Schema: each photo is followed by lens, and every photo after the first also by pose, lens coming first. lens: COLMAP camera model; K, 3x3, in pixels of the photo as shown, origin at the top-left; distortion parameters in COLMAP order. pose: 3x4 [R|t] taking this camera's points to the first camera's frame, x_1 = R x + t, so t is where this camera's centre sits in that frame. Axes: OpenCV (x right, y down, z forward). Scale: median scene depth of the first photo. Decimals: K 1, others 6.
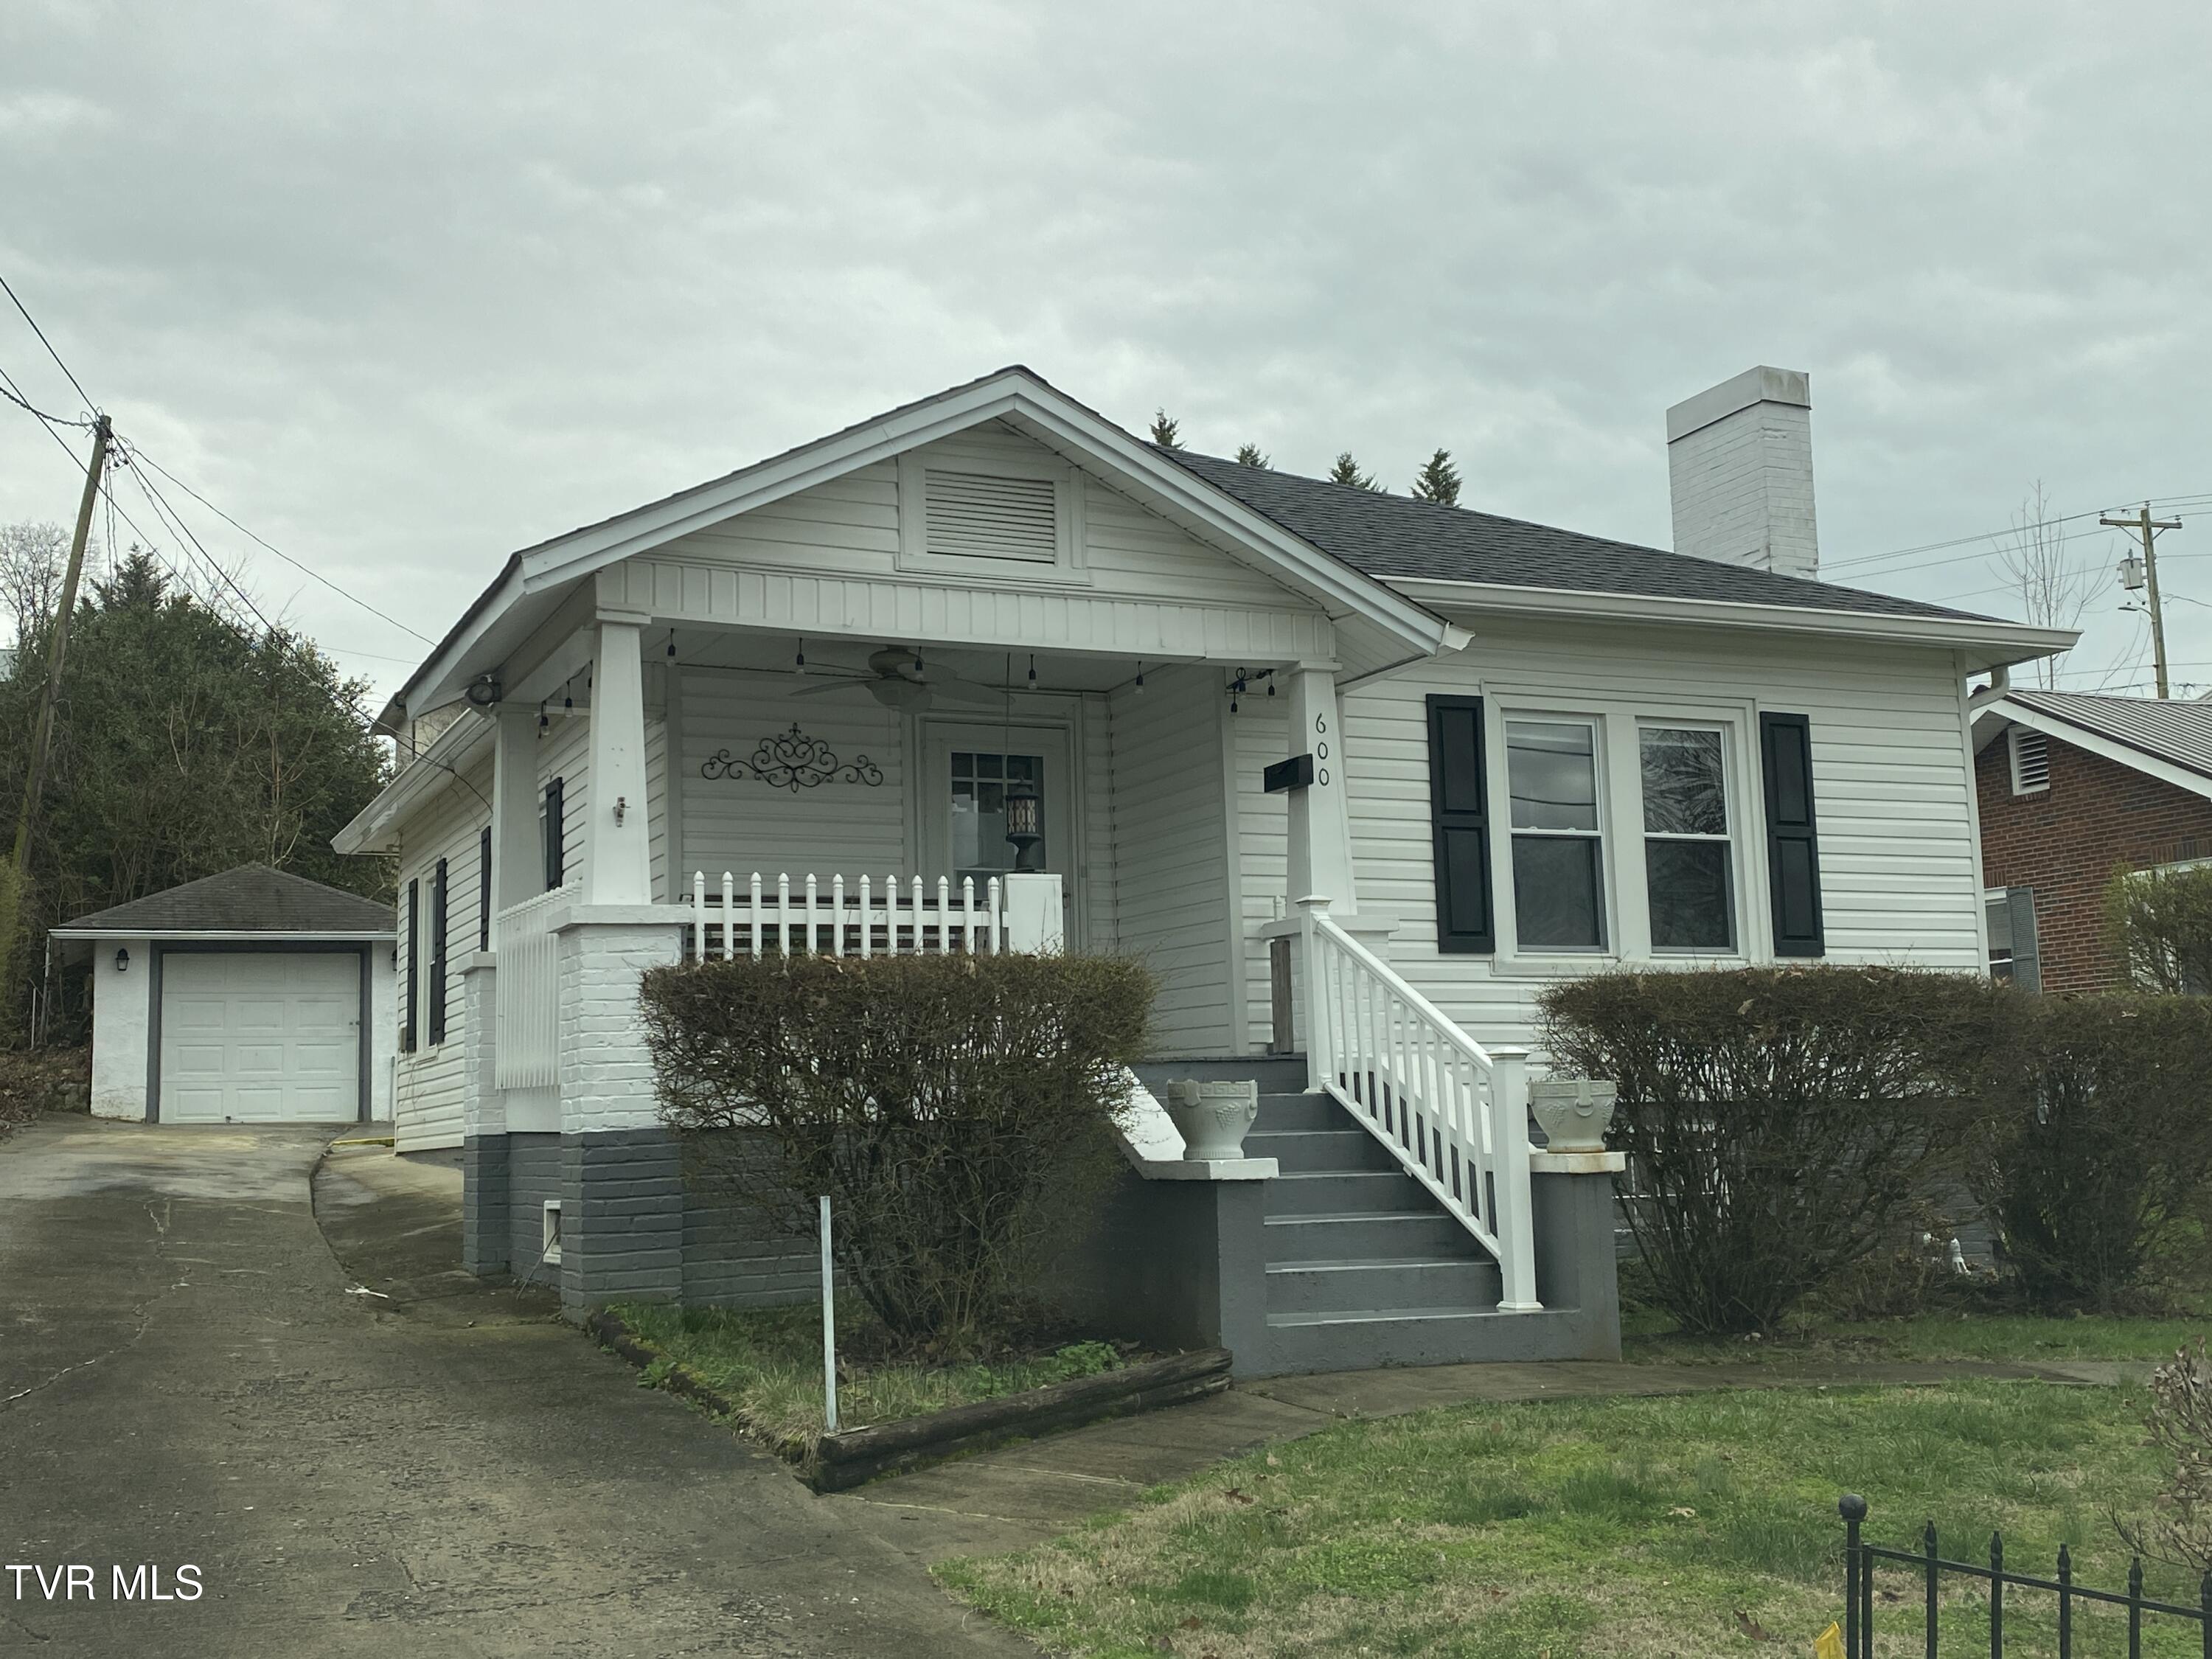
lens RADIAL K [[2410.9, 0, 1106.0], [0, 2410.9, 829.5], [0, 0, 1]] dist [0.134268, -0.345004]
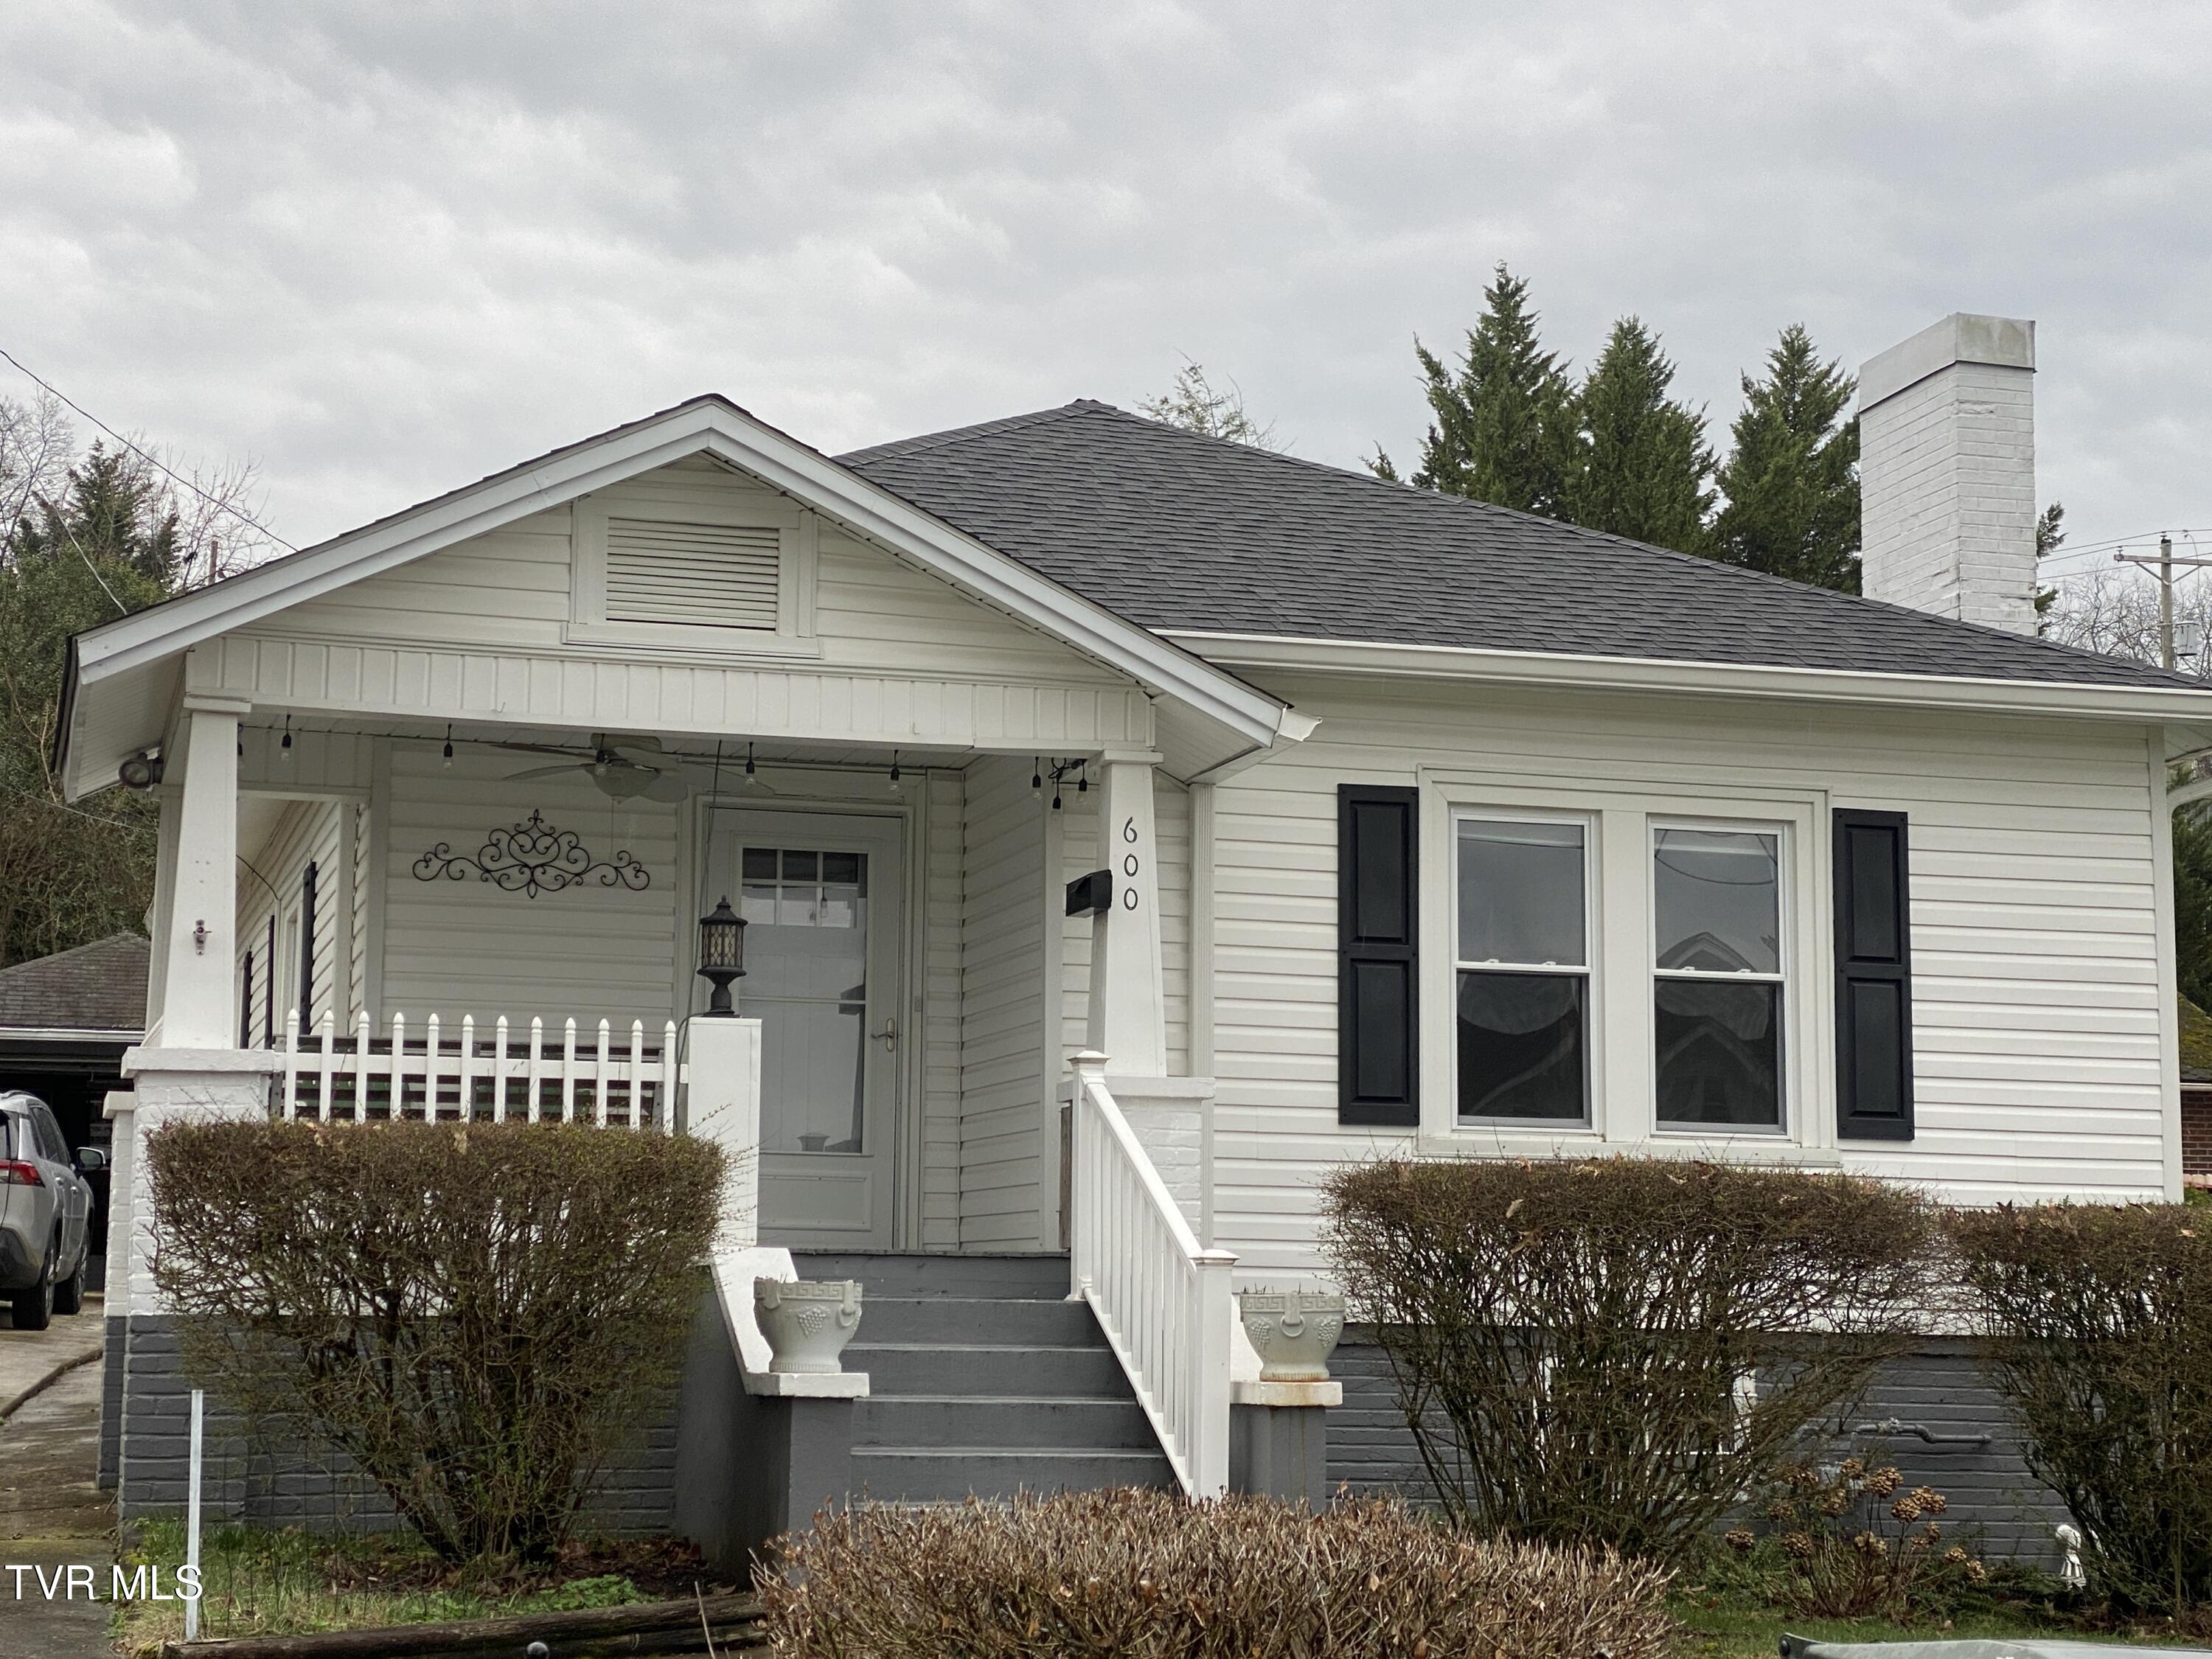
lens RADIAL K [[3988.5, 0, 1106.0], [0, 3988.5, 829.5], [0, 0, 1]] dist [0.035565, 0.388265]
pose [[0.987319, 0.016355, -0.157907, 0.261878], [-0.017415, 0.999834, -0.005328, -0.034064], [0.157794, 0.008010, 0.987440, -0.258412]]
